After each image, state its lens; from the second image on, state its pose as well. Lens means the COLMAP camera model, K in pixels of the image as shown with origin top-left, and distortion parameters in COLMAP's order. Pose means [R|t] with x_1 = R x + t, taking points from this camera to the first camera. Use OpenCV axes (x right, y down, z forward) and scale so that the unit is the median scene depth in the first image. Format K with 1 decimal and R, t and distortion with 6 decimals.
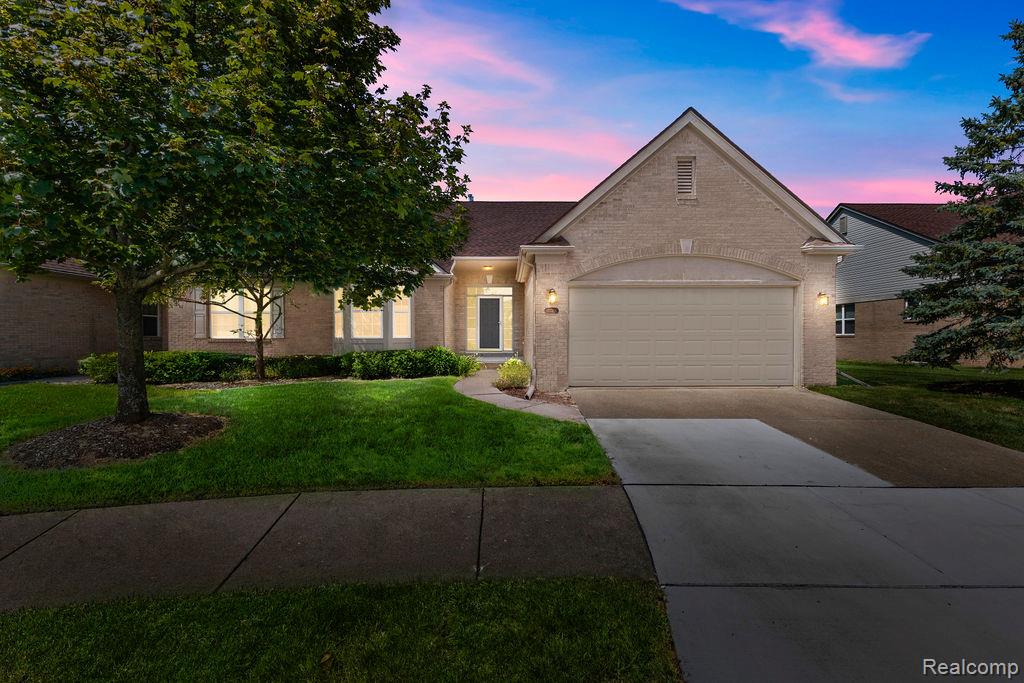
lens RADIAL K [[441.3, 0, 511.4], [0, 441.3, 334.0], [0, 0, 1]] dist [0.002410, 0.000084]
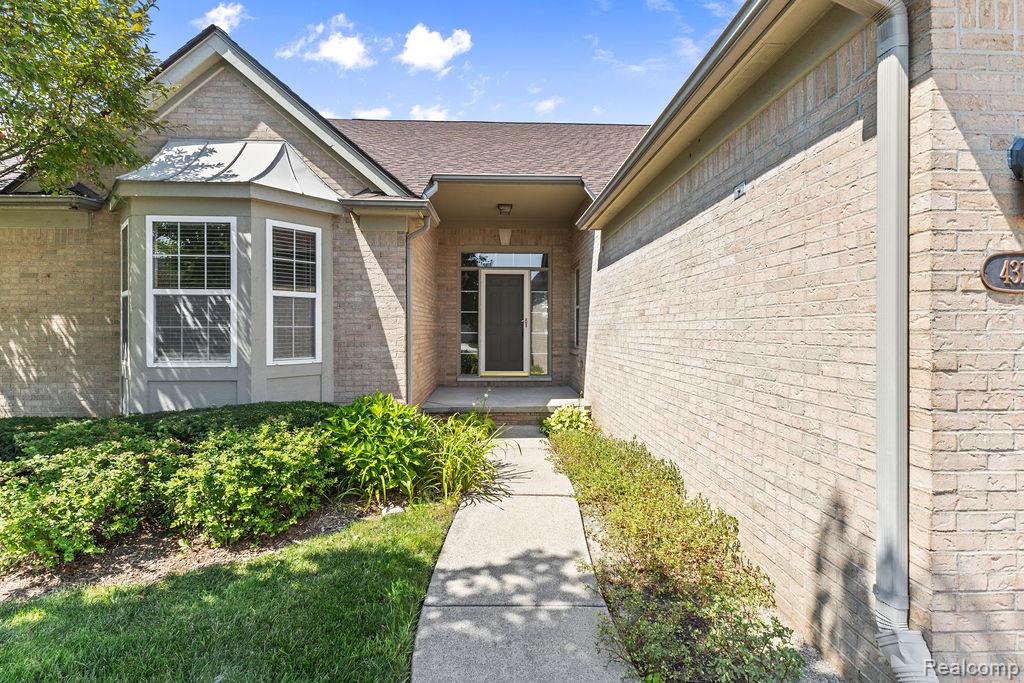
lens RADIAL K [[441.3, 0, 511.4], [0, 441.3, 334.0], [0, 0, 1]] dist [0.002410, 0.000084]
pose [[0.999414, -0.002182, 0.034165, -0.102134], [0.001726, 0.999909, 0.013363, -0.029692], [-0.034191, -0.013296, 0.999327, 0.845989]]
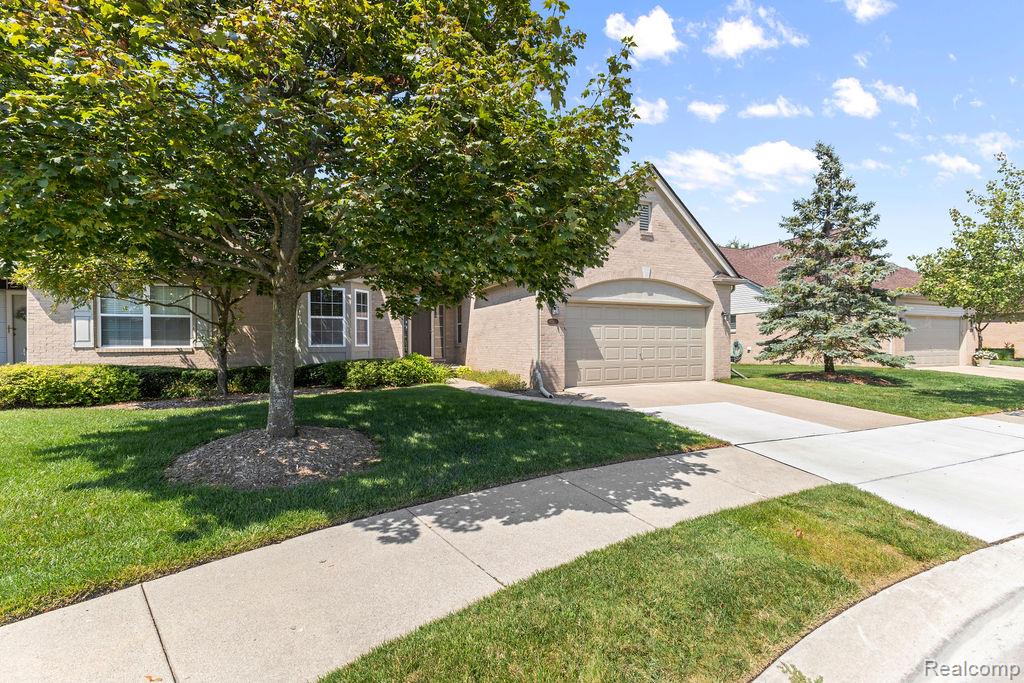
lens RADIAL K [[452.5, 0, 512.0], [0, 452.5, 341.5], [0, 0, 1]] dist [0.002838, 0.000088]
pose [[0.915080, -0.000225, 0.403272, -0.479054], [0.000846, 0.999999, -0.001363, 0.001369], [-0.403271, 0.001588, 0.915079, -0.031797]]
